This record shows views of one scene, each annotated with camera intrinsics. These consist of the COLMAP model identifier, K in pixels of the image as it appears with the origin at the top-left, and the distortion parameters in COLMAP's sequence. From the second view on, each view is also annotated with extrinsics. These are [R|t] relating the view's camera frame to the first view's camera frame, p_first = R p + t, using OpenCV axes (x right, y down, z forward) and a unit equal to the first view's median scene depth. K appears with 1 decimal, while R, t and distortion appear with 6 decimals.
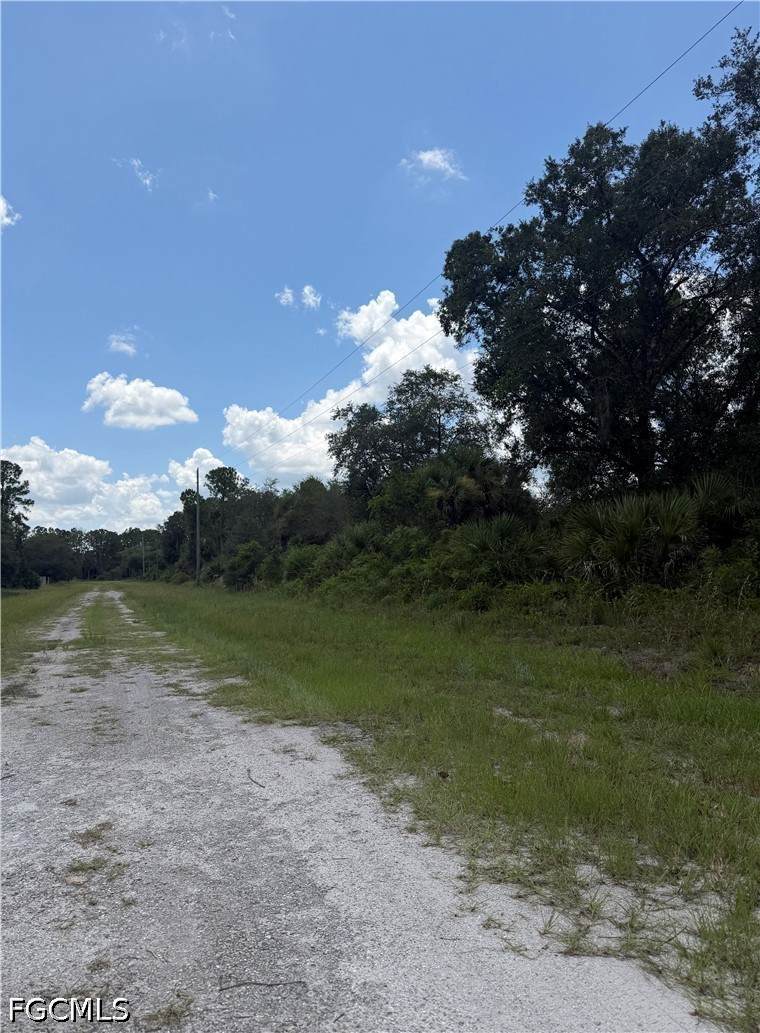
lens RADIAL K [[710.9, 0, 380.0], [0, 710.9, 516.5], [0, 0, 1]] dist [0.002512, 0.000184]
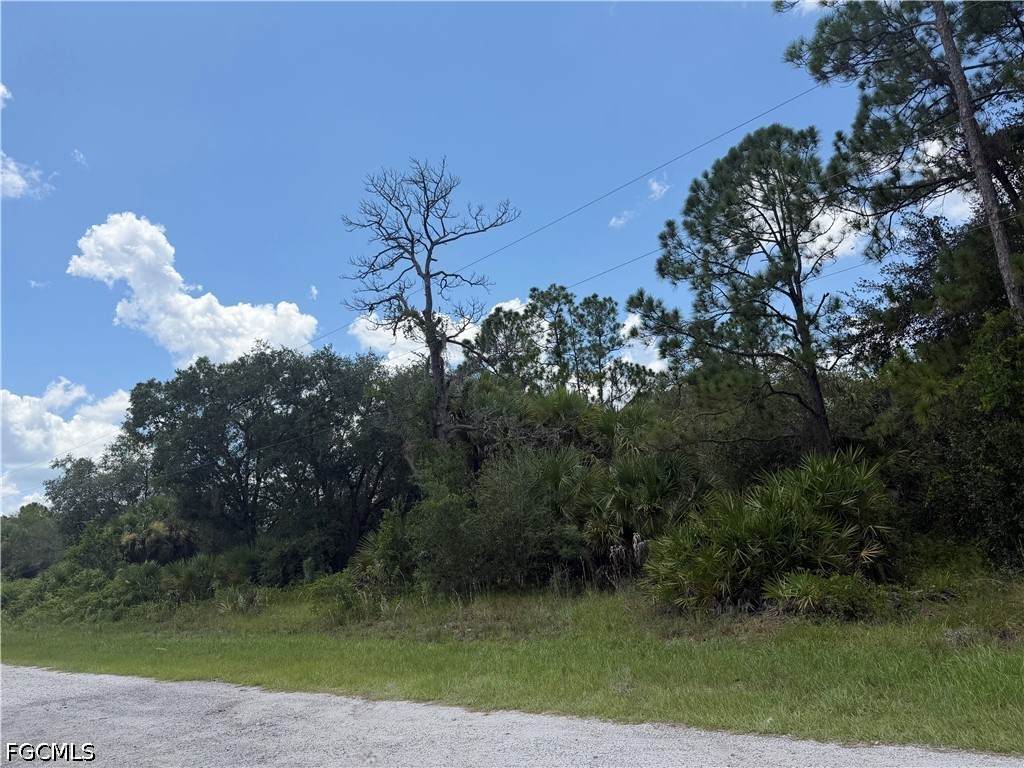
lens RADIAL K [[710.6, 0, 517.7], [0, 710.6, 385.1], [0, 0, 1]] dist [0.074406, -0.089979]
pose [[0.886736, 0.048142, 0.459763, 0.072640], [0.034459, 0.984912, -0.169591, -0.048070], [-0.460991, 0.166225, 0.871698, -0.495755]]
